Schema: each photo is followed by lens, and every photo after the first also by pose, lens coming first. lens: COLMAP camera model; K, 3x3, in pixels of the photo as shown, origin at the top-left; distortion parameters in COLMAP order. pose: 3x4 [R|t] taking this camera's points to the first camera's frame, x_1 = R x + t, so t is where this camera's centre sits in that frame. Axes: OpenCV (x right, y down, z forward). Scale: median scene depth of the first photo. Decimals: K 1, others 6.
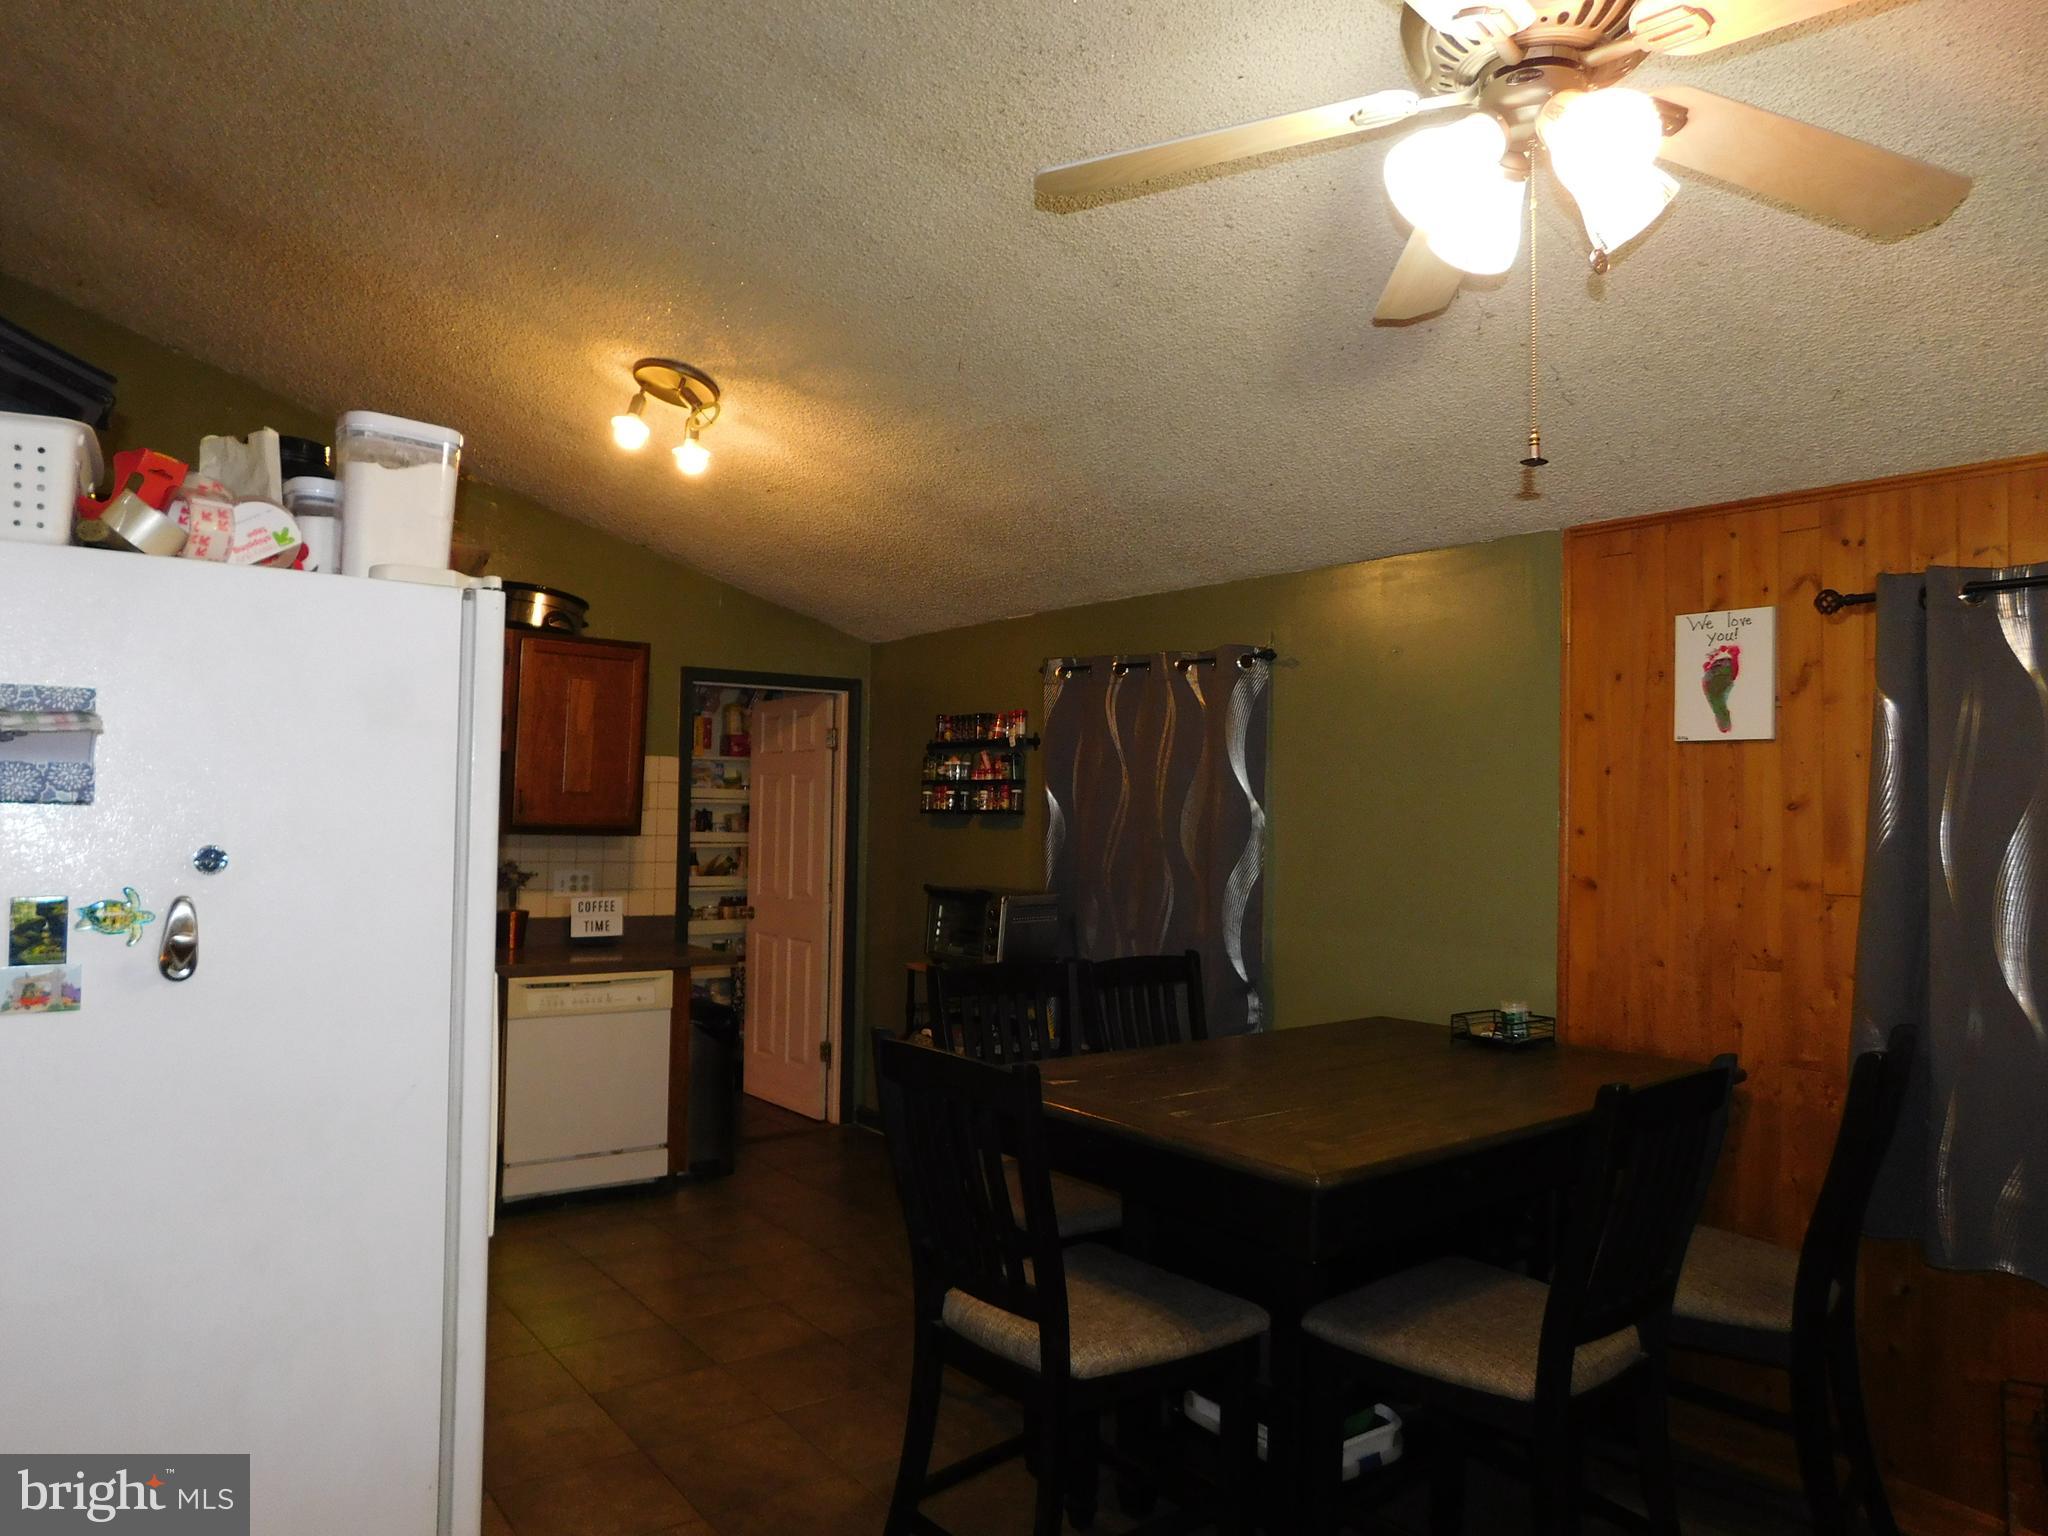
lens RADIAL K [[1373.2, 0, 1032.5], [0, 1373.2, 771.1], [0, 0, 1]] dist [-0.071884, 0.056989]
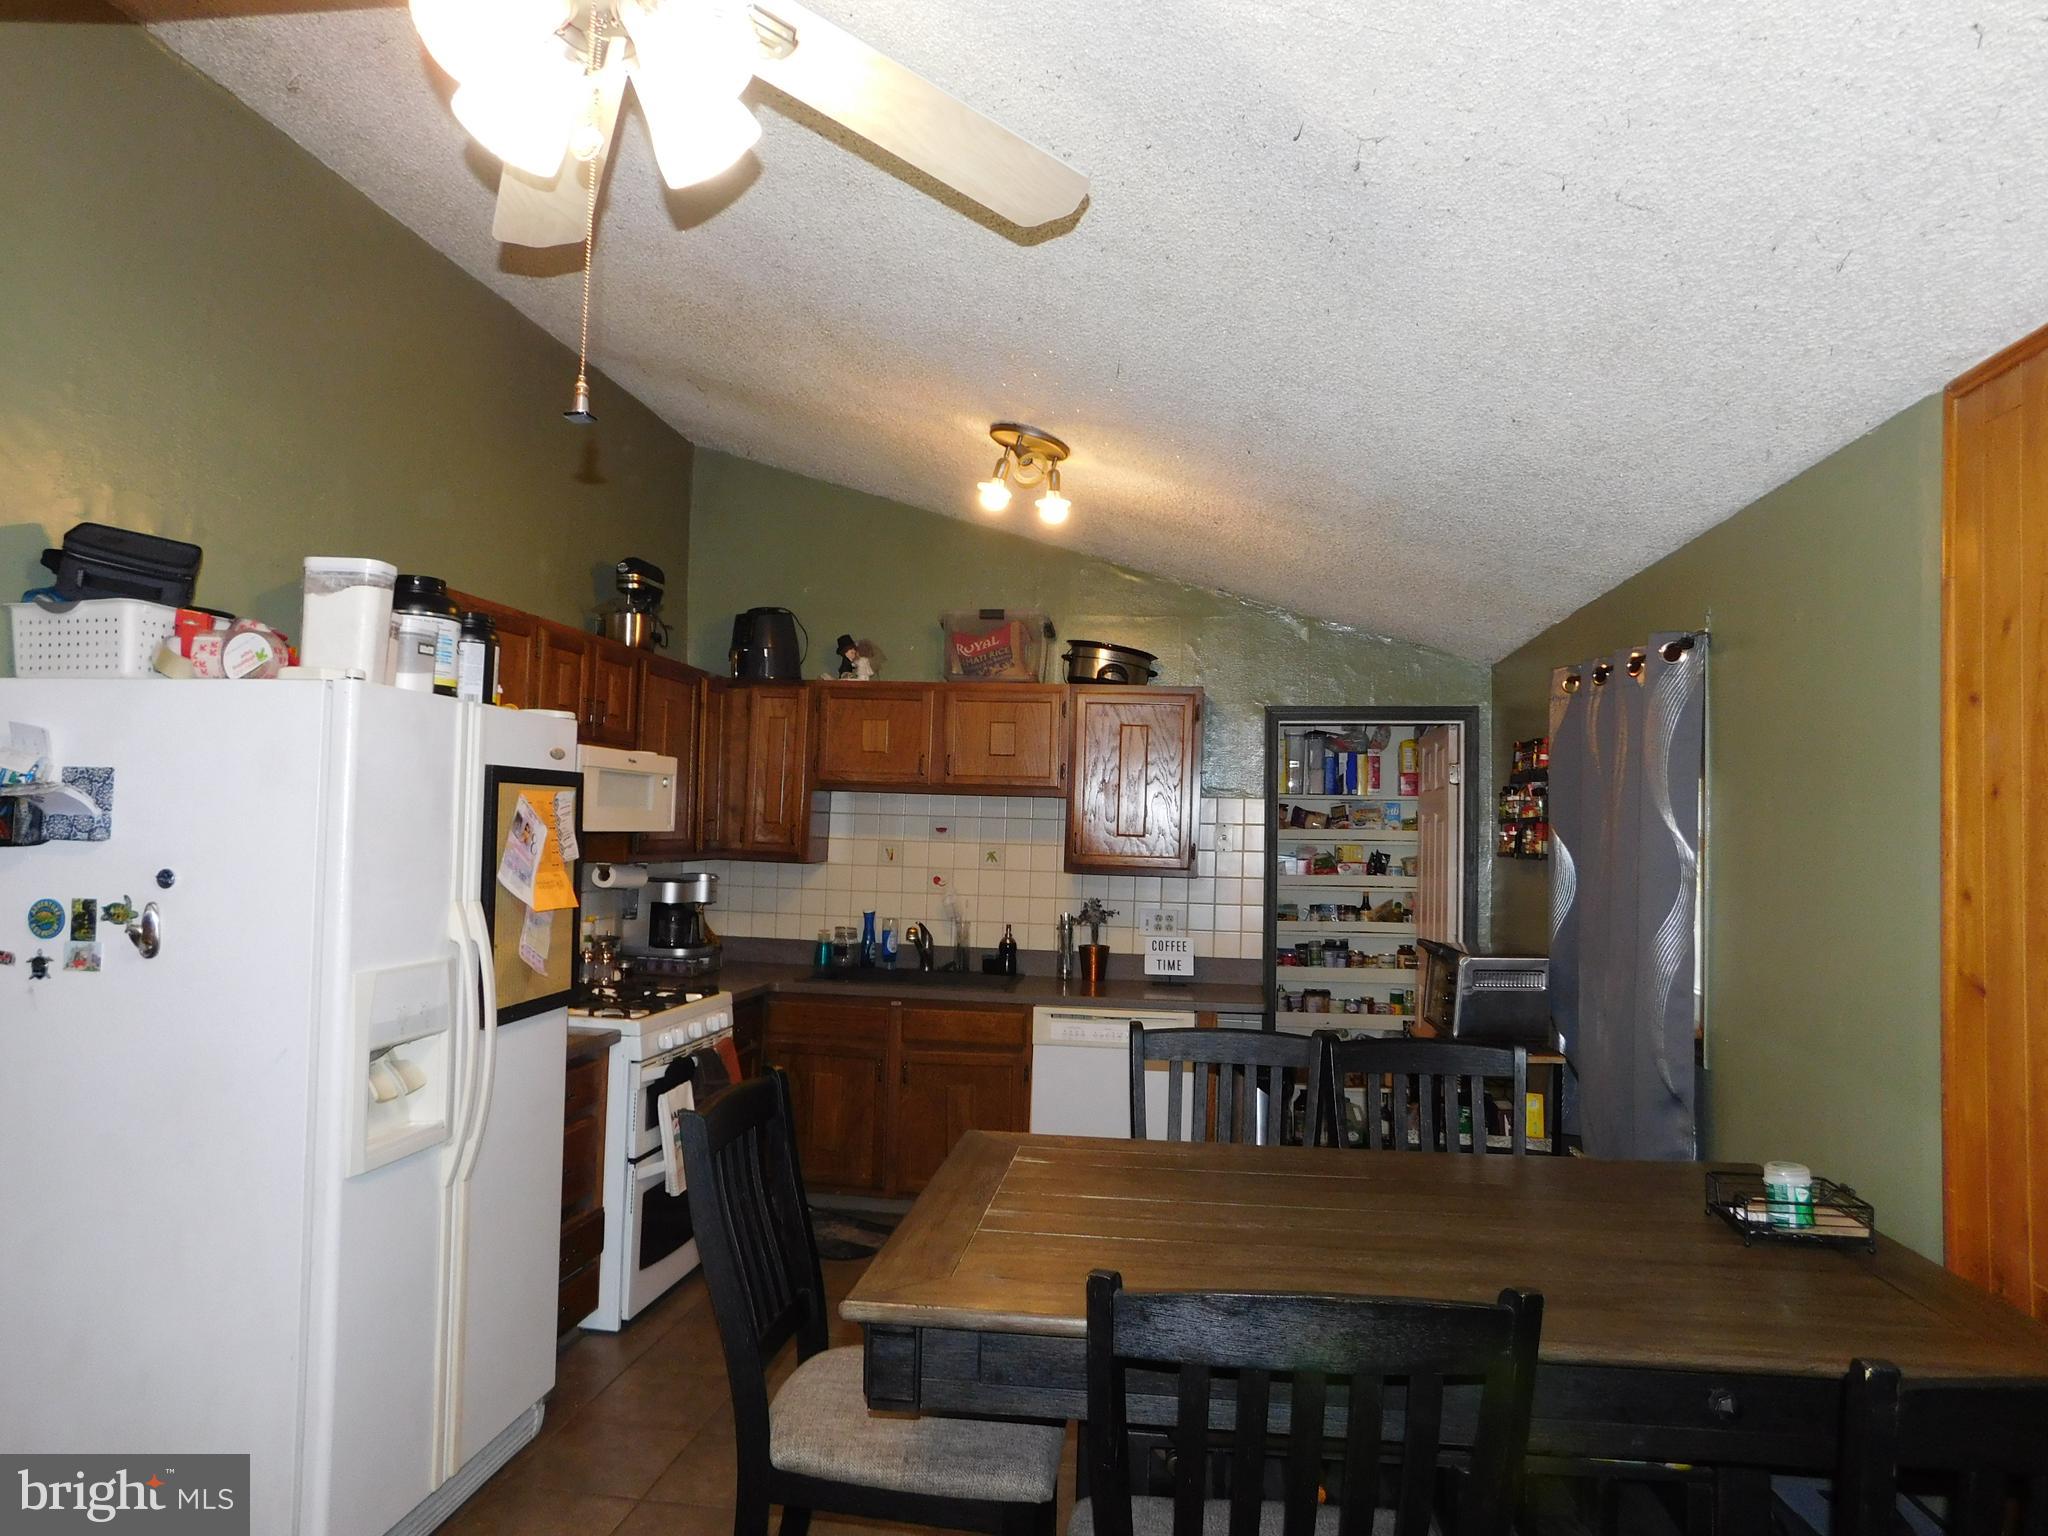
lens RADIAL K [[1373.2, 0, 1032.5], [0, 1373.2, 771.1], [0, 0, 1]] dist [-0.071884, 0.056989]
pose [[0.698113, -0.037975, -0.714980, 0.395961], [0.014861, 0.999146, -0.038558, 0.006466], [0.715833, 0.016292, 0.698081, 0.224577]]
